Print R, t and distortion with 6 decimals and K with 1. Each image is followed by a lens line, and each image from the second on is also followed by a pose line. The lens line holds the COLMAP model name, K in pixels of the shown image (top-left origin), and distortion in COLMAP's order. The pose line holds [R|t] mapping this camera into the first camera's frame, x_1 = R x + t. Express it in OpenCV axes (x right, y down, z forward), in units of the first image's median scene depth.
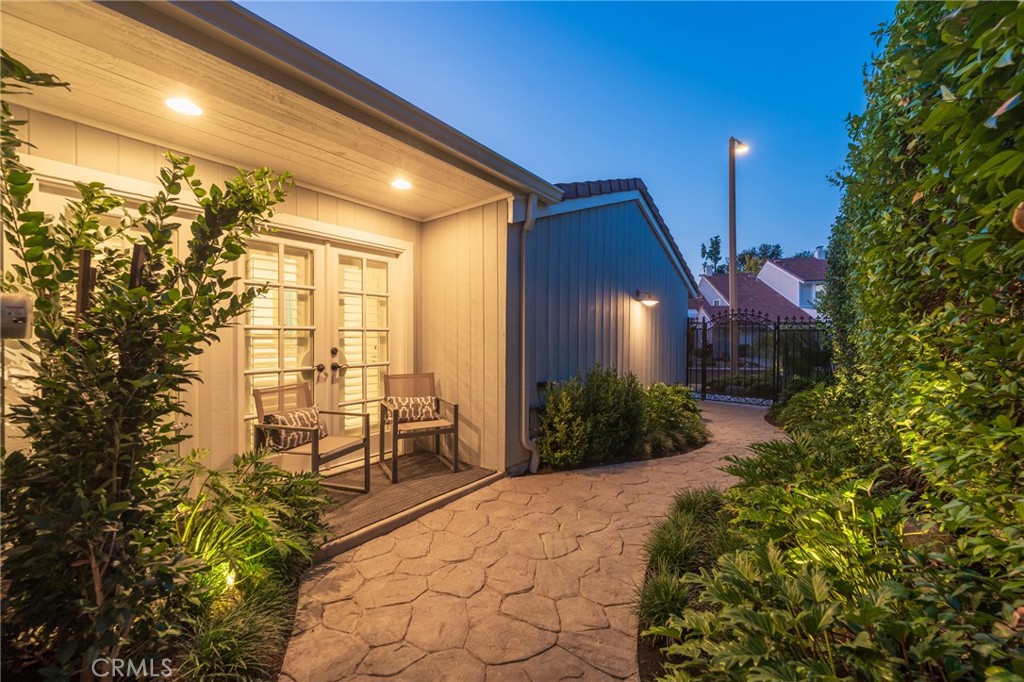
lens RADIAL K [[415.9, 0, 509.3], [0, 415.9, 338.2], [0, 0, 1]] dist [0.001451, 0.000086]
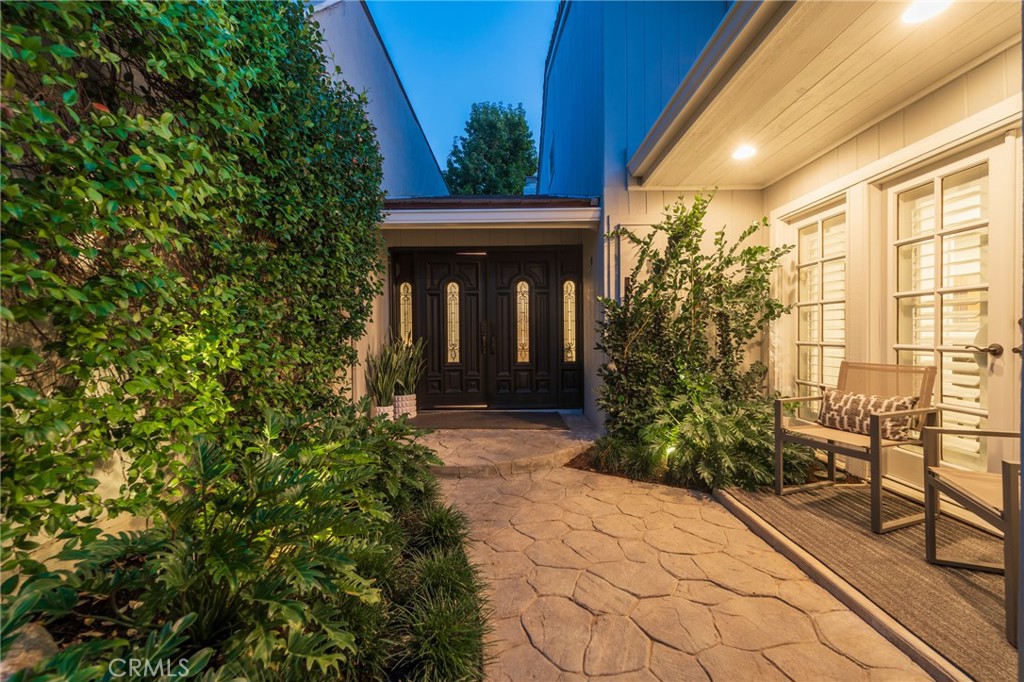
lens RADIAL K [[415.9, 0, 510.1], [0, 415.9, 338.0], [0, 0, 1]] dist [0.001451, 0.000086]
pose [[-0.807817, 0.011339, -0.589324, 0.614035], [0.004874, 0.999909, 0.012559, 0.055560], [0.589413, 0.007273, -0.807799, 1.396657]]
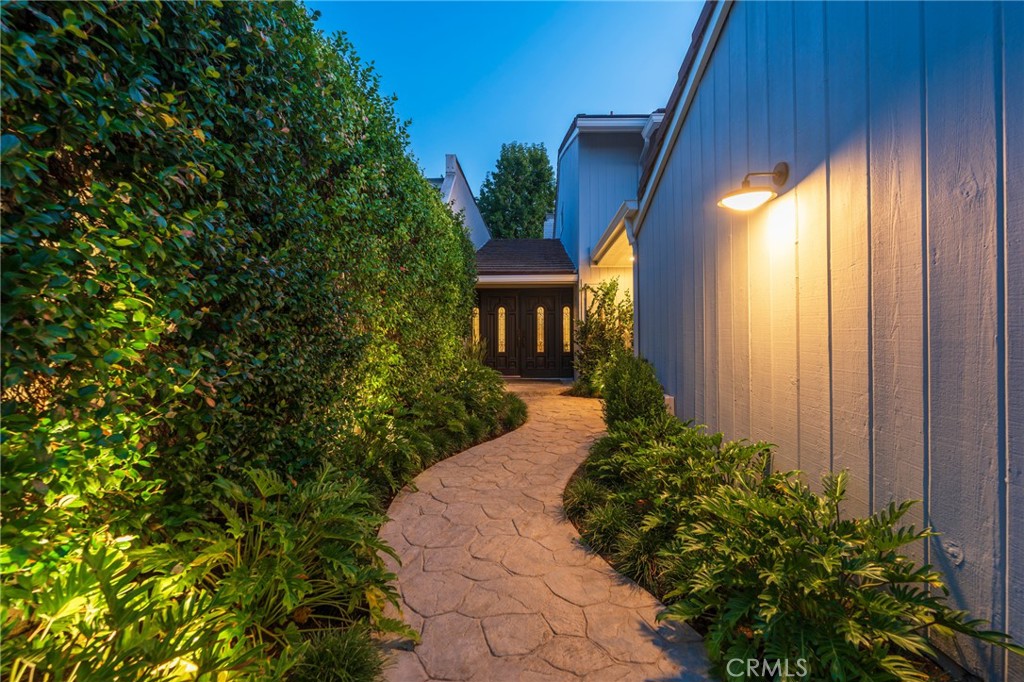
lens RADIAL K [[415.9, 0, 515.3], [0, 415.9, 338.4], [0, 0, 1]] dist [0.001451, 0.000086]
pose [[-0.831486, 0.000933, -0.555544, 1.571705], [-0.000799, 0.999996, 0.002875, 0.070715], [0.555545, 0.002835, -0.831482, 2.697154]]
